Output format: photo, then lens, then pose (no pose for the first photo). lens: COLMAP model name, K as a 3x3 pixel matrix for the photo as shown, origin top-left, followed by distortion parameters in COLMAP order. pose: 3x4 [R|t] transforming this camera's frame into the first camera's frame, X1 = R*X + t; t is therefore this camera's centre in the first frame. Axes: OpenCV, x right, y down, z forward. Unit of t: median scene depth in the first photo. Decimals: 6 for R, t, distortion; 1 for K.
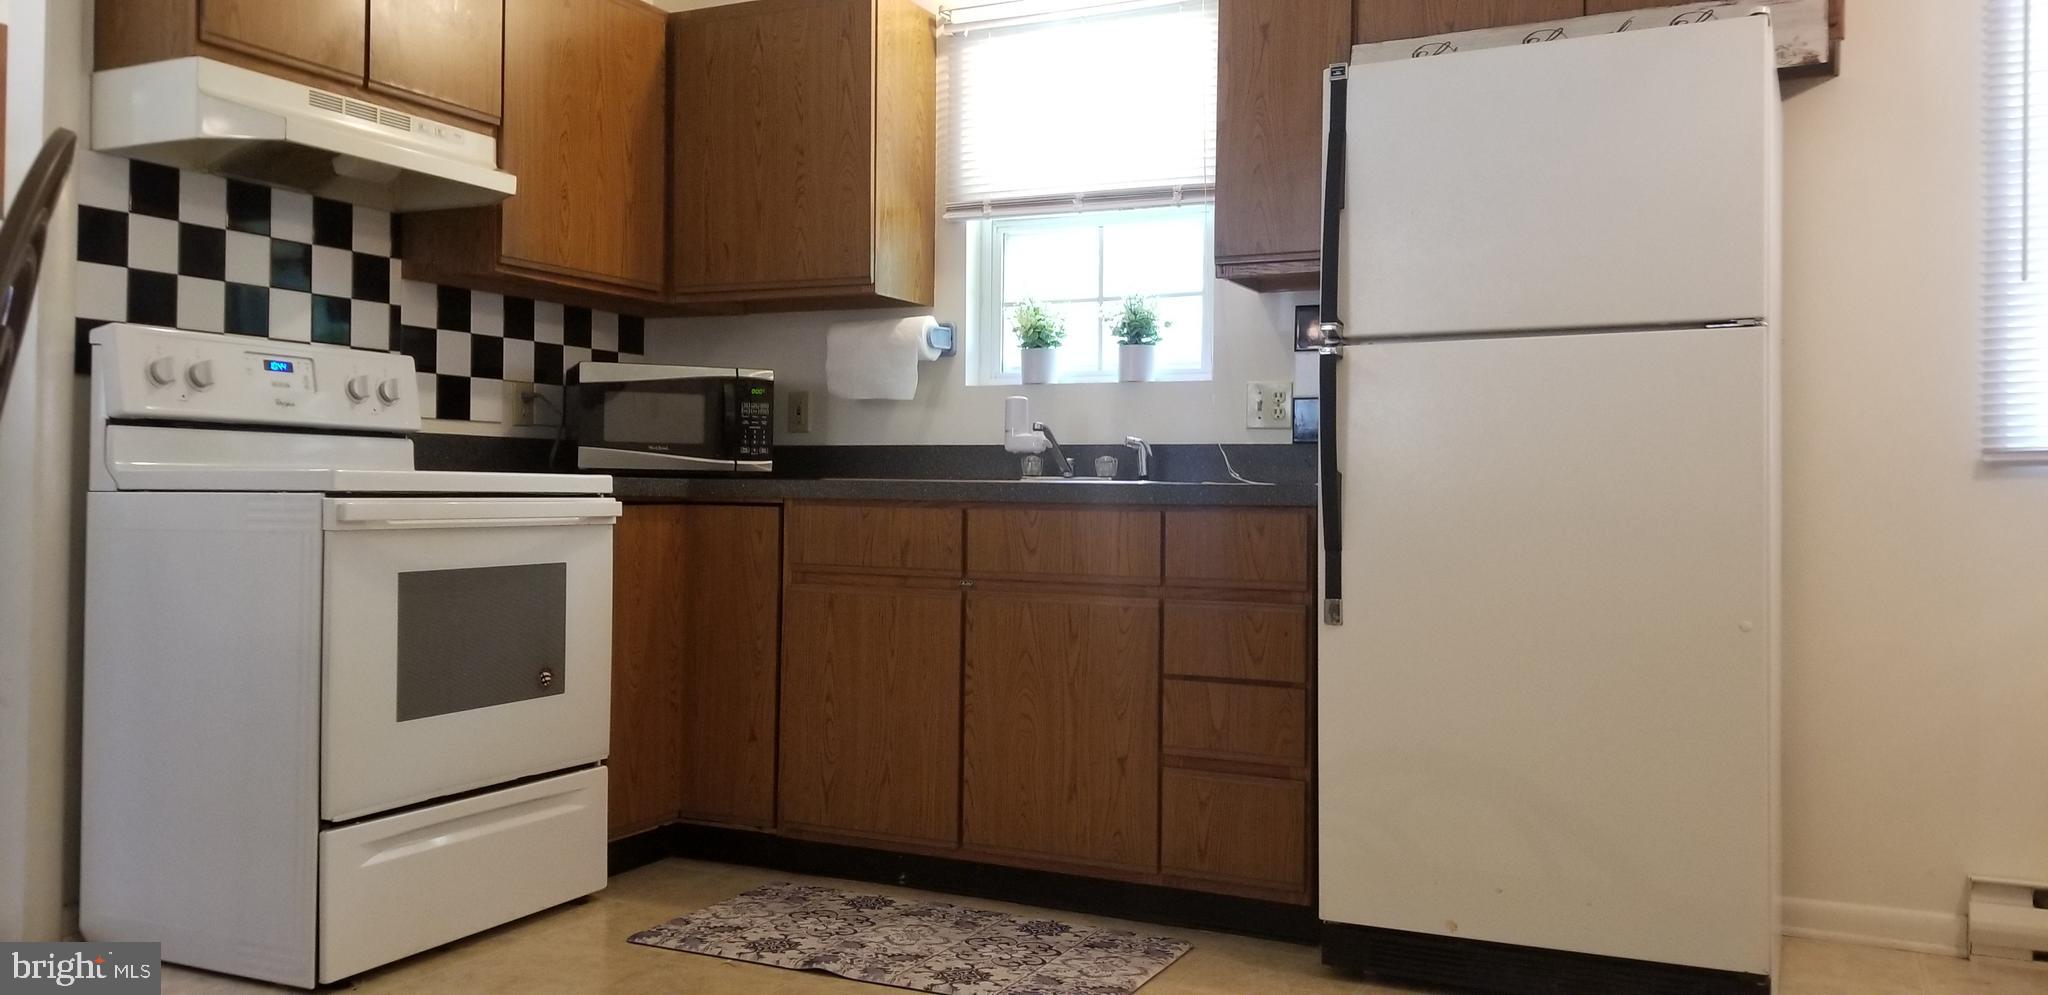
lens RADIAL K [[1574.7, 0, 1024.0], [0, 1574.7, 497.5], [0, 0, 1]] dist [0.095869, -0.142354]
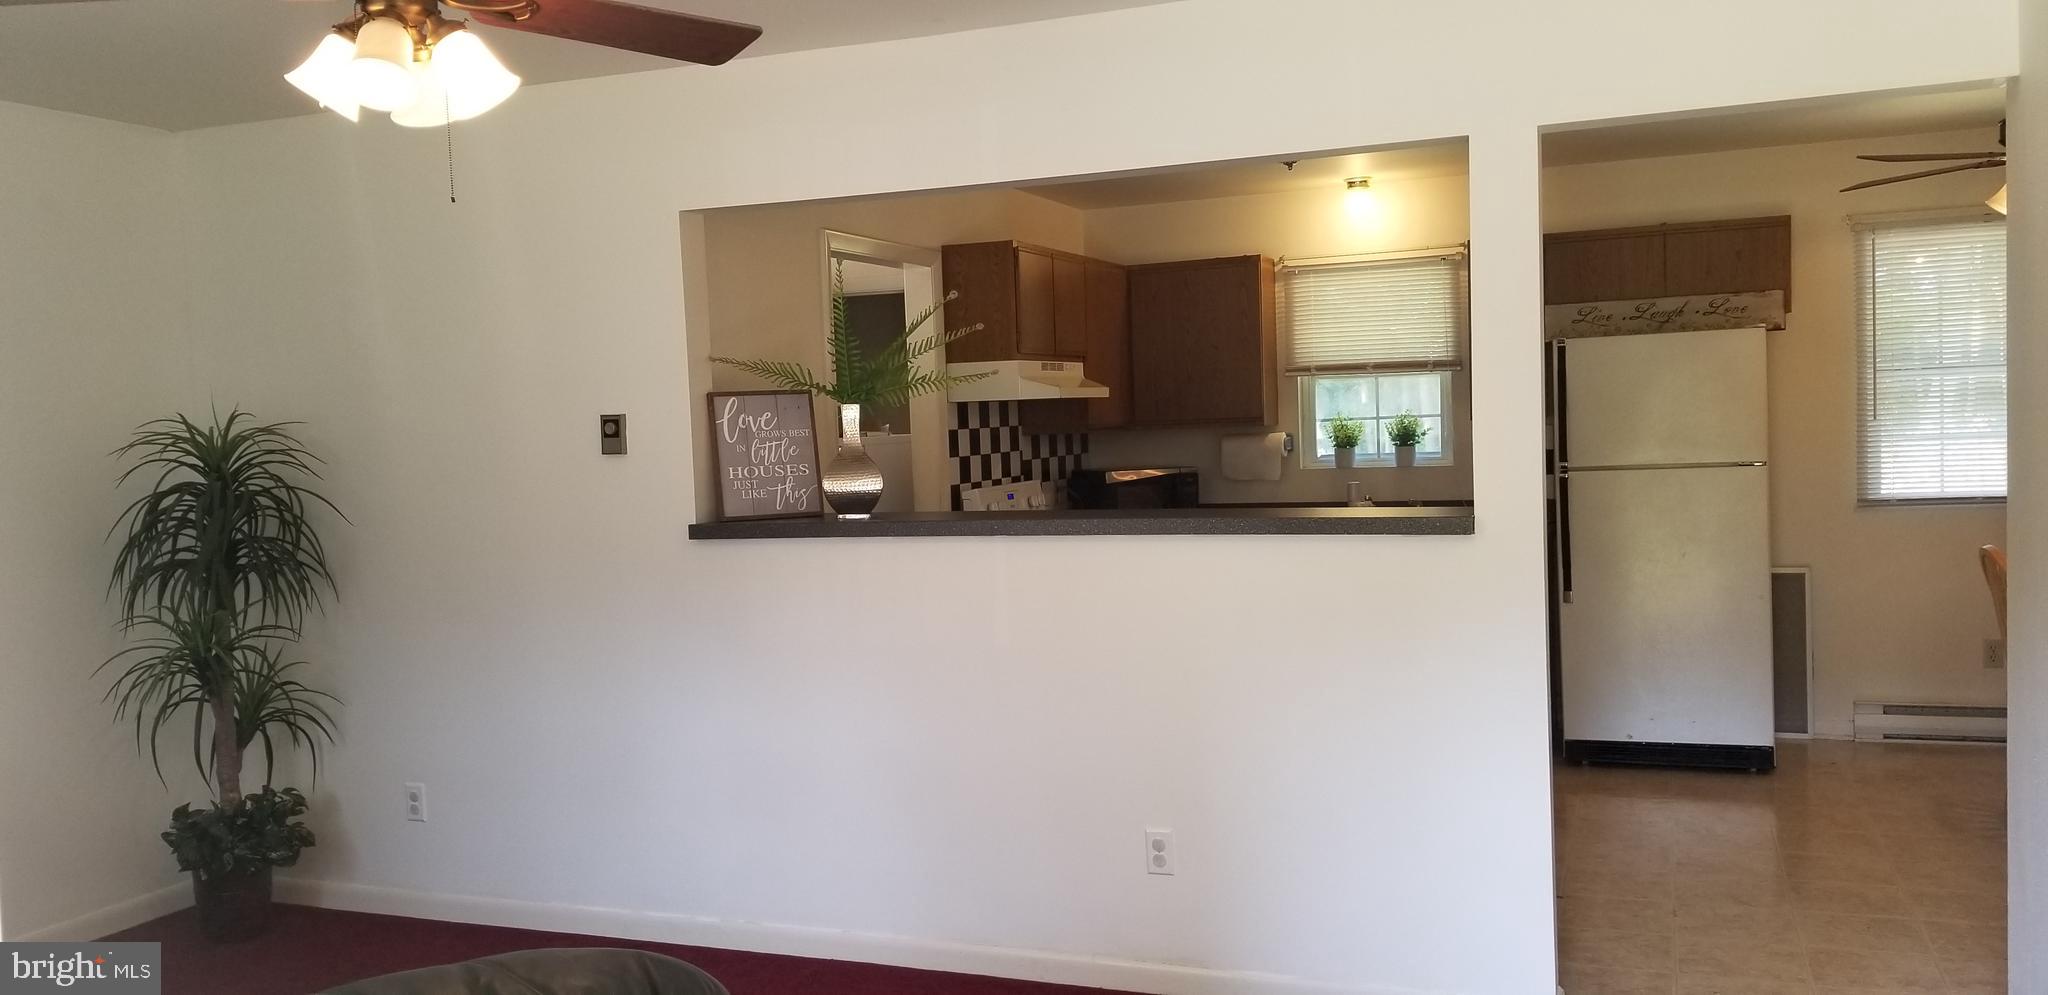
lens RADIAL K [[1574.7, 0, 1024.0], [0, 1574.7, 497.5], [0, 0, 1]] dist [0.095869, -0.142354]
pose [[0.996320, -0.051544, 0.068480, -0.554273], [0.048017, 0.997482, 0.052197, -0.172060], [-0.070998, -0.048717, 0.996286, -0.882624]]
